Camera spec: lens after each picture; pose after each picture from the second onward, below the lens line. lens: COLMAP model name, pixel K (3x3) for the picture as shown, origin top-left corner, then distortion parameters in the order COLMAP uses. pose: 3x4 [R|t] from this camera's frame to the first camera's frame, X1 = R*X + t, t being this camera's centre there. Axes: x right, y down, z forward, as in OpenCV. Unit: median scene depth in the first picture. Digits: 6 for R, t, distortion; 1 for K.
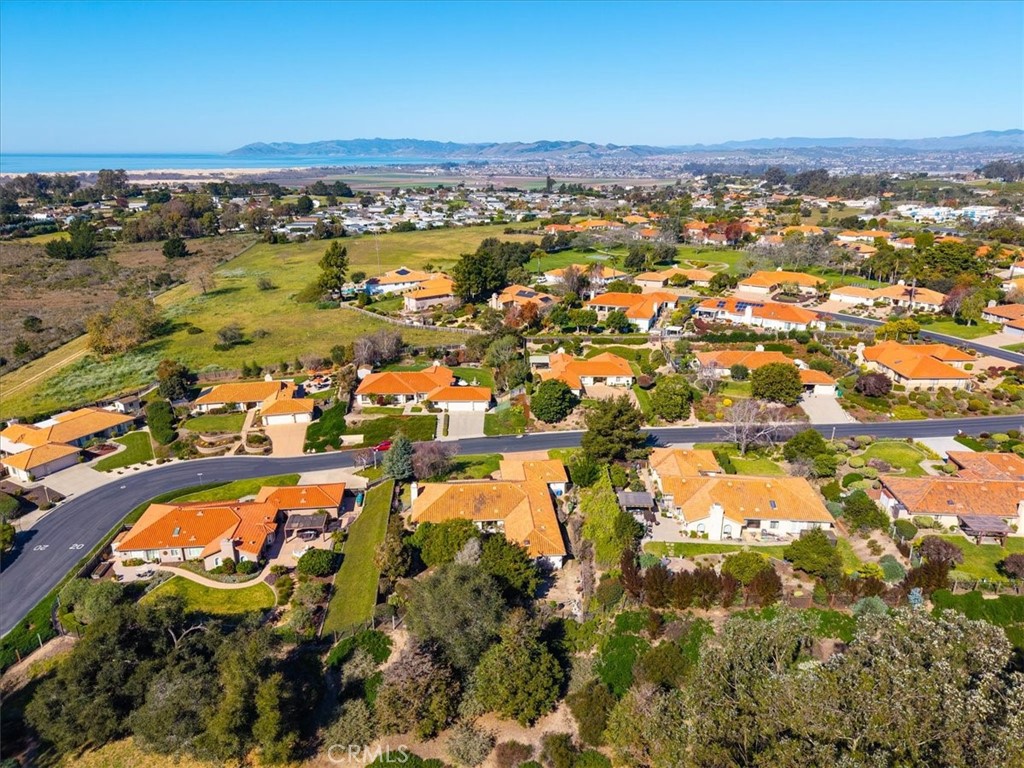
lens RADIAL K [[681.2, 0, 513.0], [0, 681.2, 383.7], [0, 0, 1]] dist [0.024646, -0.030057]
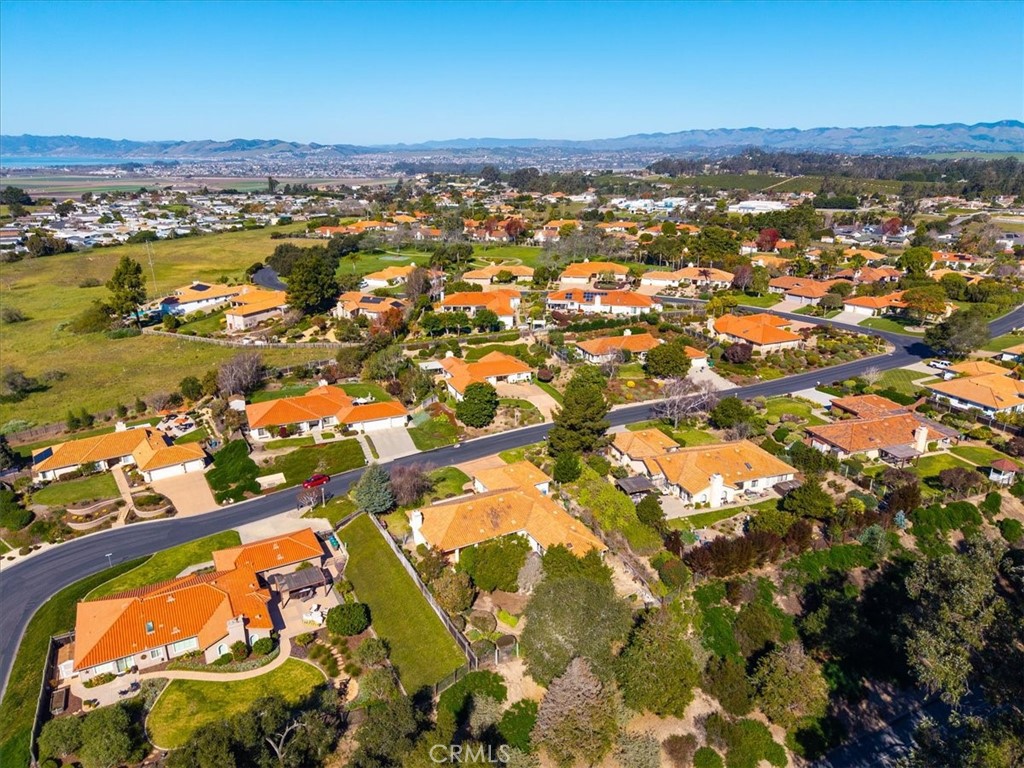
lens RADIAL K [[681.2, 0, 512.1], [0, 681.2, 385.8], [0, 0, 1]] dist [0.024646, -0.030057]
pose [[0.920410, -0.126849, 0.369803, -0.244304], [0.125521, 0.991702, 0.027759, -0.022300], [-0.370256, 0.020868, 0.928695, 0.063612]]
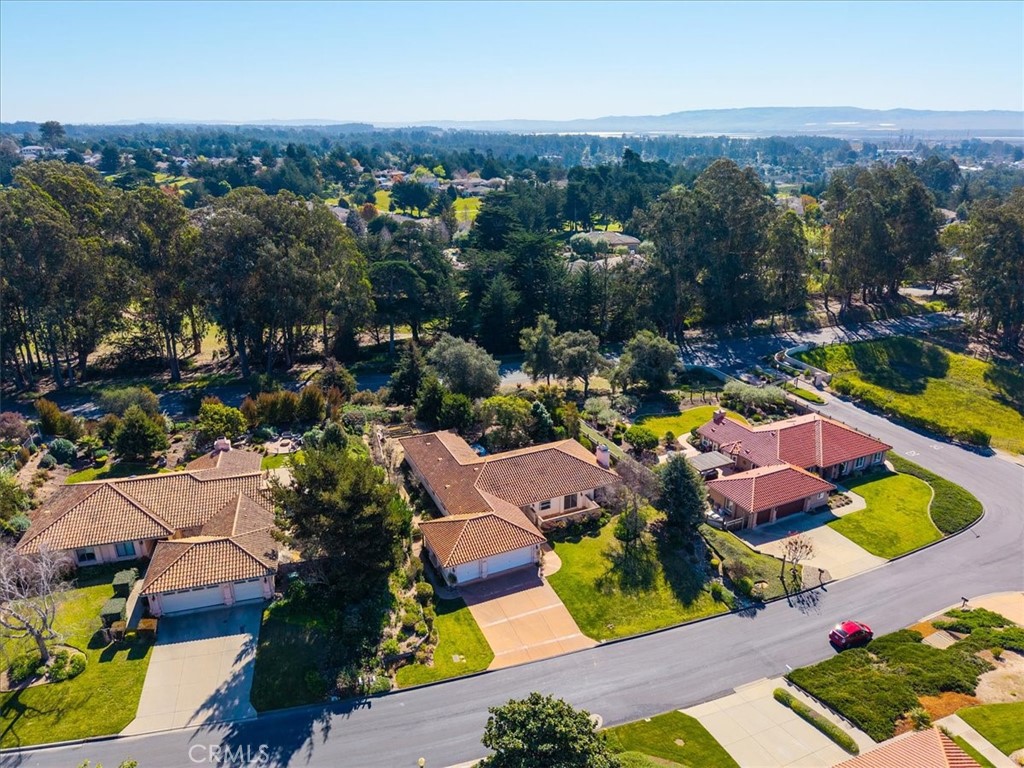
lens RADIAL K [[681.2, 0, 509.7], [0, 681.2, 384.8], [0, 0, 1]] dist [0.024646, -0.030057]
pose [[-0.941811, 0.120189, -0.313921, 0.138329], [-0.110504, 0.771283, 0.626826, -0.275992], [0.317459, 0.625042, -0.713122, 1.044343]]
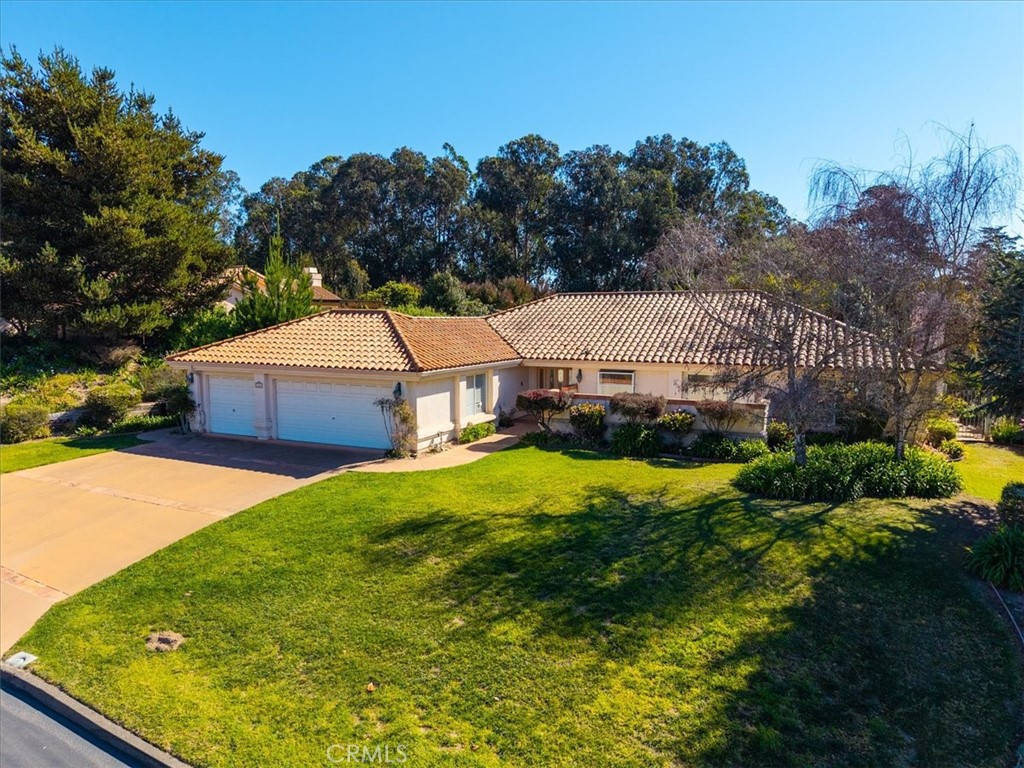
lens RADIAL K [[681.2, 0, 512.6], [0, 681.2, 383.5], [0, 0, 1]] dist [0.024646, -0.030057]
pose [[-0.866322, -0.055138, 0.496434, -0.097936], [0.162390, 0.908804, 0.384325, 0.041700], [-0.472352, 0.413565, -0.778362, 0.888355]]
